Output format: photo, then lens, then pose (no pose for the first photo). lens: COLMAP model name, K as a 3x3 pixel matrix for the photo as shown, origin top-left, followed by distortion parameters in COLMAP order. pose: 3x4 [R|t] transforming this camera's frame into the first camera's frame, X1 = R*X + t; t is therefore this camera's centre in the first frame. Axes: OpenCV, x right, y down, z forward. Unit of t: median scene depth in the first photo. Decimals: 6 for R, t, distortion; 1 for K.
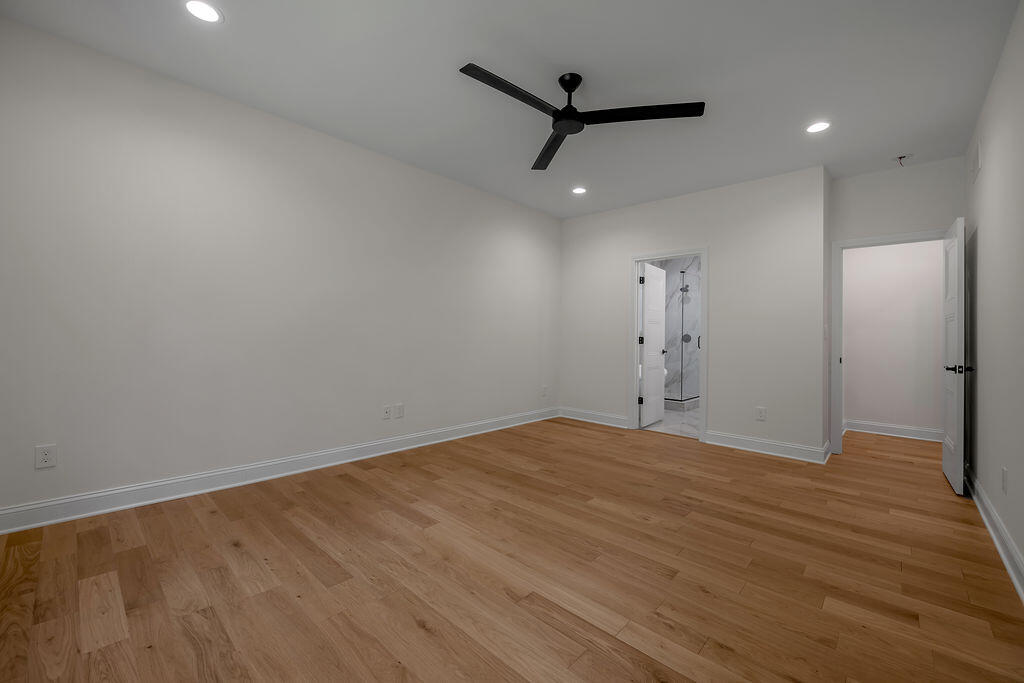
lens RADIAL K [[415.6, 0, 514.0], [0, 415.6, 335.0], [0, 0, 1]] dist [-0.008934, 0.000676]
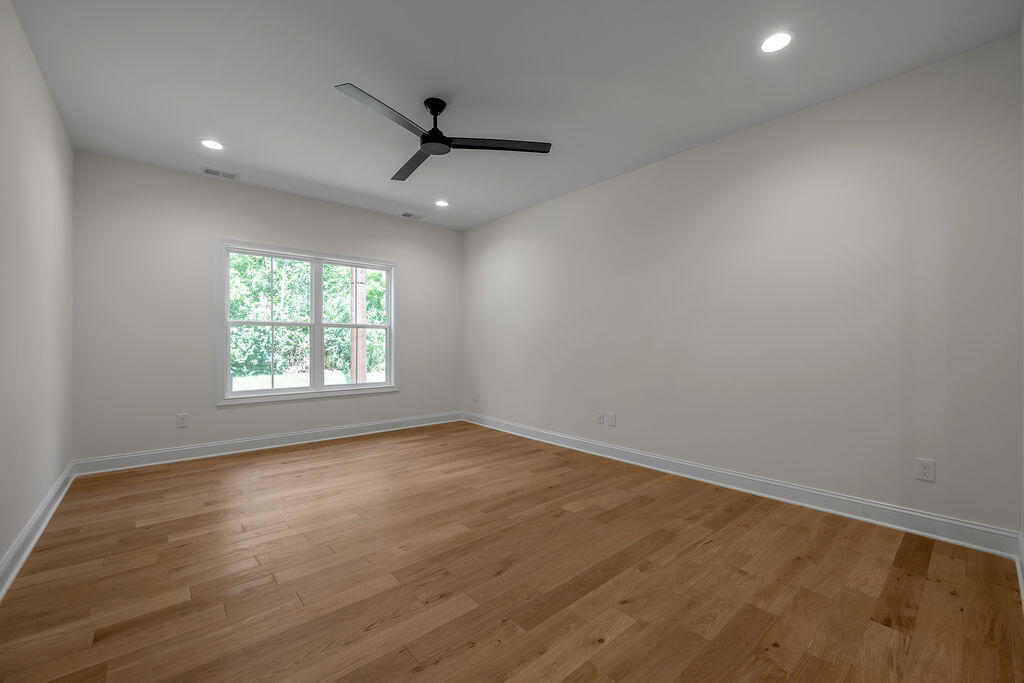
lens RADIAL K [[415.6, 0, 514.5], [0, 415.6, 344.9], [0, 0, 1]] dist [-0.008934, 0.000676]
pose [[-0.099253, -0.012835, -0.994979, 0.974115], [-0.007121, 0.999900, -0.012188, 0.015385], [0.995037, 0.005875, -0.099335, 1.086244]]
